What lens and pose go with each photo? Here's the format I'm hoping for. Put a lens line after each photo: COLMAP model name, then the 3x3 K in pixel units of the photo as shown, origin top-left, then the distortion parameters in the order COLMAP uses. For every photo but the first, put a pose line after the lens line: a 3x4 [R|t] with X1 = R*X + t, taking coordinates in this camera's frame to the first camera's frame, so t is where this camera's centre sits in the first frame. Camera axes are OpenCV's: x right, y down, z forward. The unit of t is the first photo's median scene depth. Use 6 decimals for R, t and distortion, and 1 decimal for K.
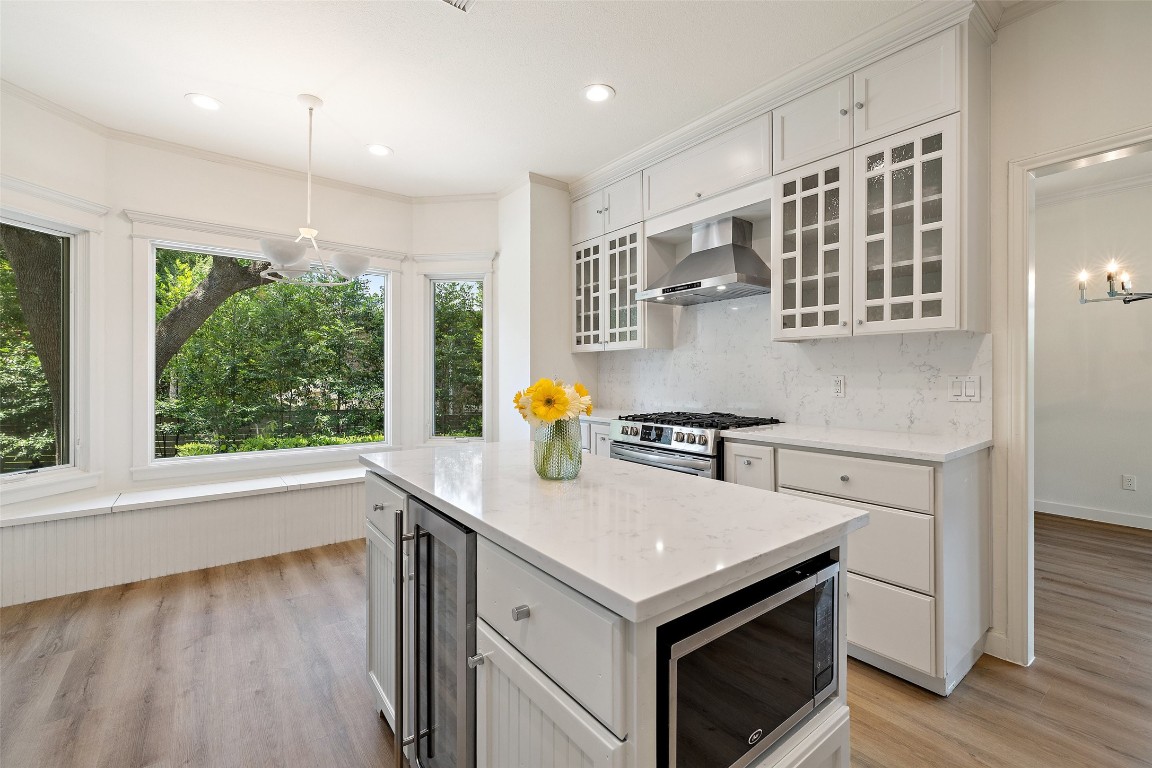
lens RADIAL K [[484.7, 0, 576.4], [0, 484.7, 377.2], [0, 0, 1]] dist [0.001244, 0.000364]
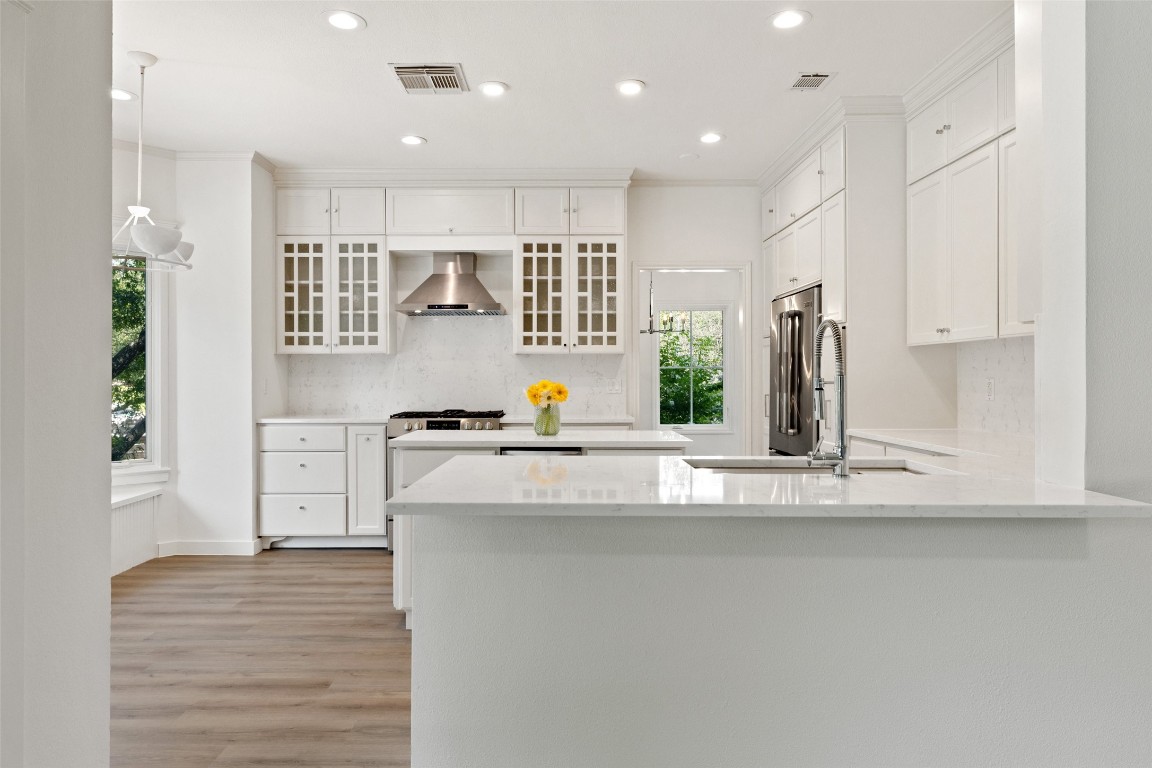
lens RADIAL K [[735.6, 0, 553.8], [0, 735.6, 375.2], [0, 0, 1]] dist [-0.008255, 0.009391]
pose [[0.614997, 0.002644, 0.788525, -1.084358], [0.004046, 0.999971, -0.006509, 0.000793], [-0.788519, 0.007193, 0.614968, -0.345618]]
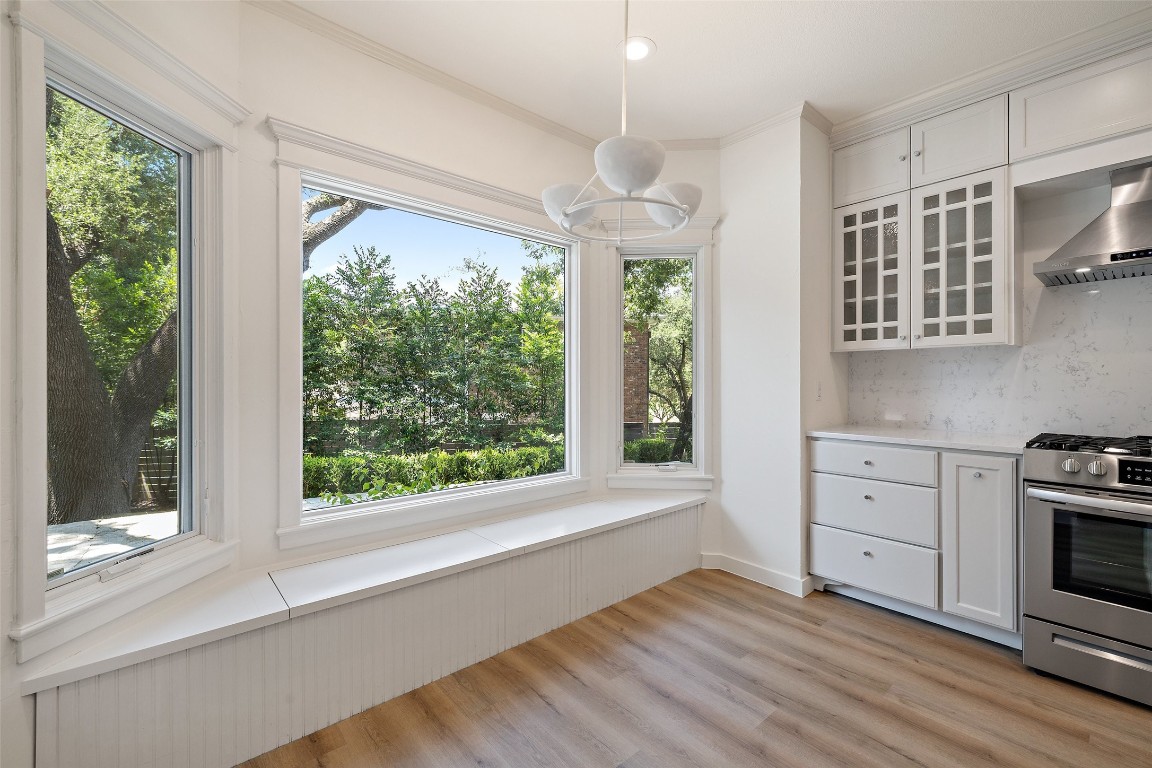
lens RADIAL K [[484.7, 0, 579.9], [0, 484.7, 384.1], [0, 0, 1]] dist [0.001244, 0.000364]
pose [[0.998421, -0.000632, 0.056162, -0.623026], [0.000468, 0.999996, 0.002929, -0.004775], [-0.056164, -0.002898, 0.998417, 0.387839]]
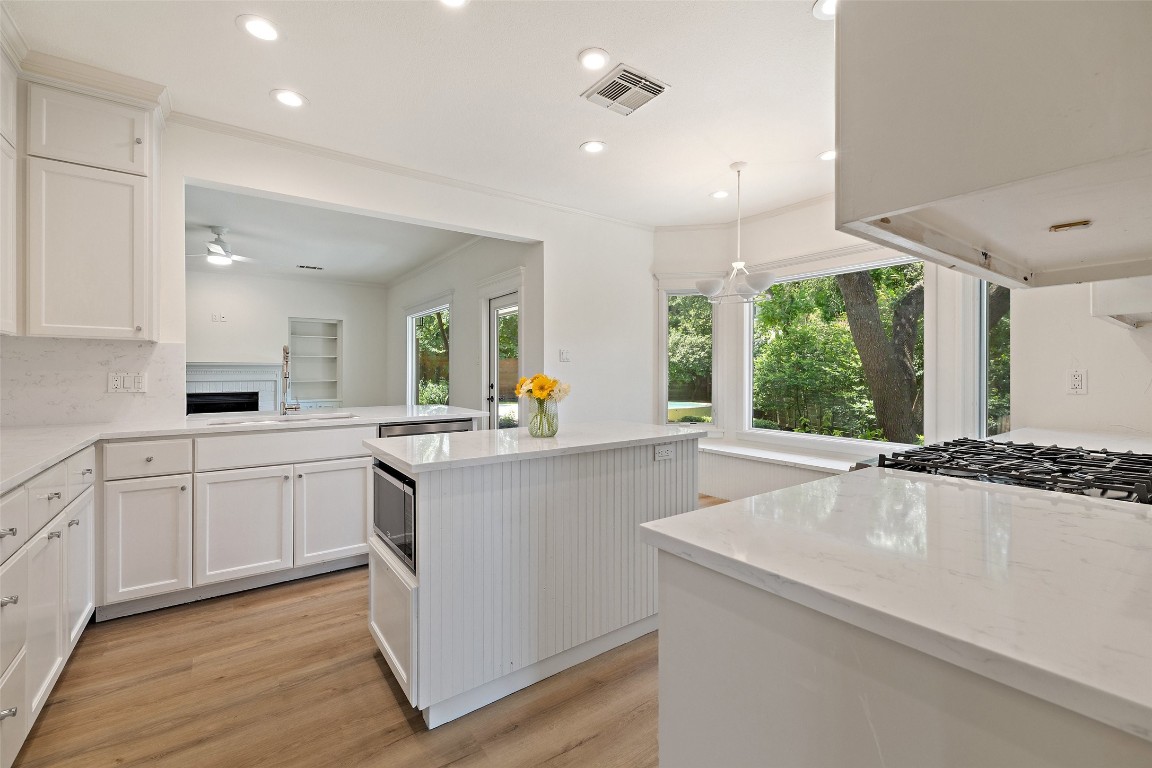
lens RADIAL K [[484.7, 0, 576.2], [0, 484.7, 375.6], [0, 0, 1]] dist [0.001244, 0.000364]
pose [[-0.033225, 0.005529, -0.999433, 0.767474], [-0.002504, 0.999981, 0.005615, -0.000512], [0.999445, 0.002689, -0.033210, 0.578940]]
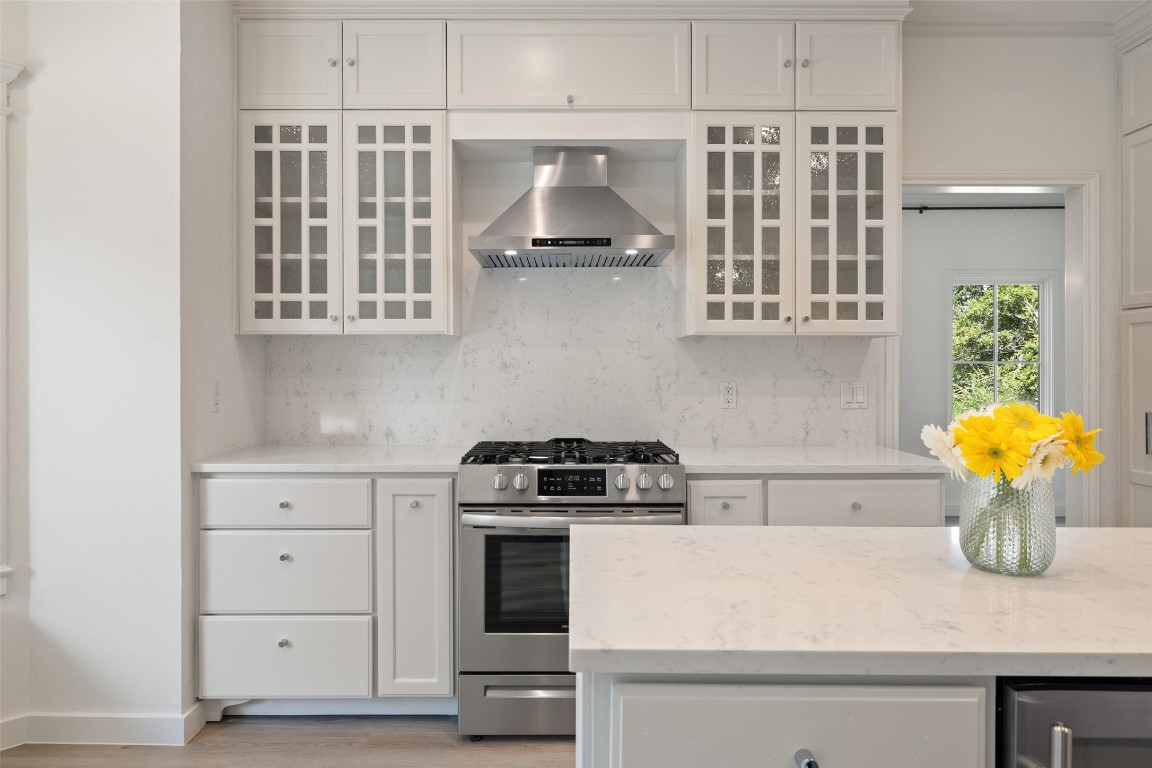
lens RADIAL K [[735.6, 0, 566.6], [0, 735.6, 370.5], [0, 0, 1]] dist [-0.008255, 0.009391]
pose [[0.612439, 0.001821, 0.790516, -0.538541], [0.002106, 0.999990, -0.003935, -0.016079], [-0.790515, 0.004074, 0.612429, 0.431650]]
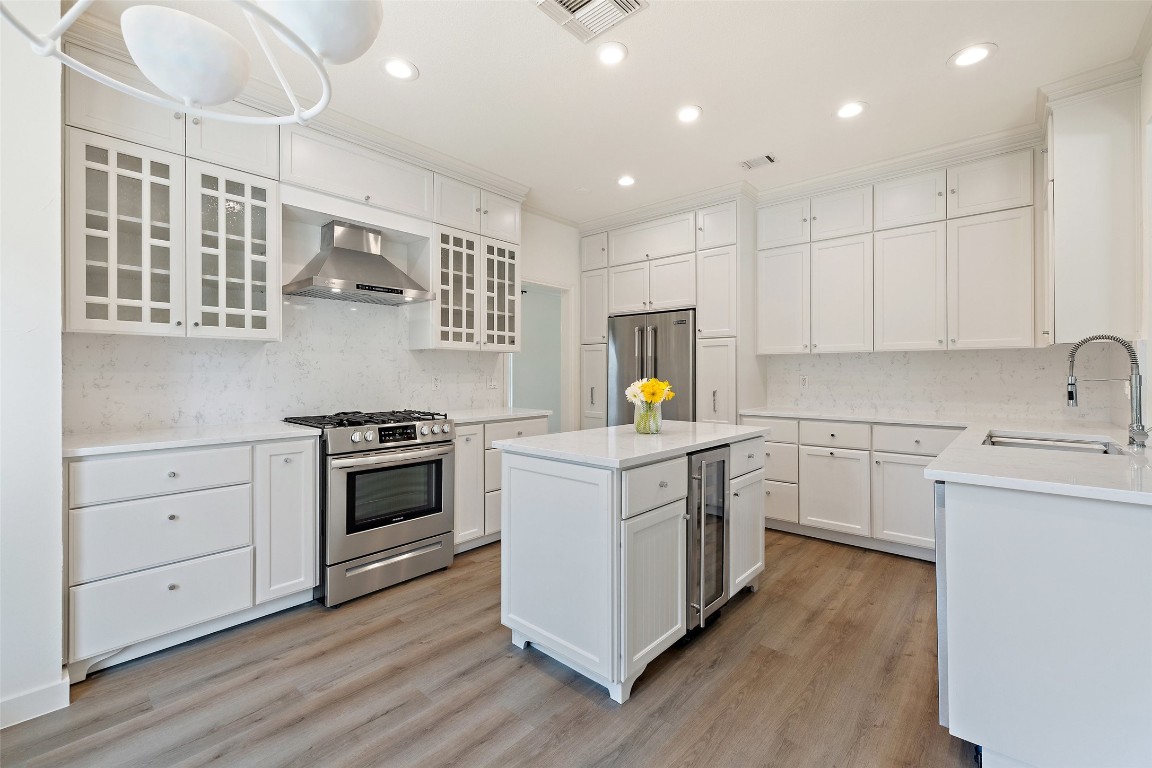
lens RADIAL K [[484.7, 0, 572.2], [0, 484.7, 372.7], [0, 0, 1]] dist [0.001244, 0.000364]
pose [[-0.178000, 0.002024, 0.984028, -0.864557], [0.002216, 0.999996, -0.001656, -0.006468], [-0.984028, 0.001886, -0.178004, 0.792568]]
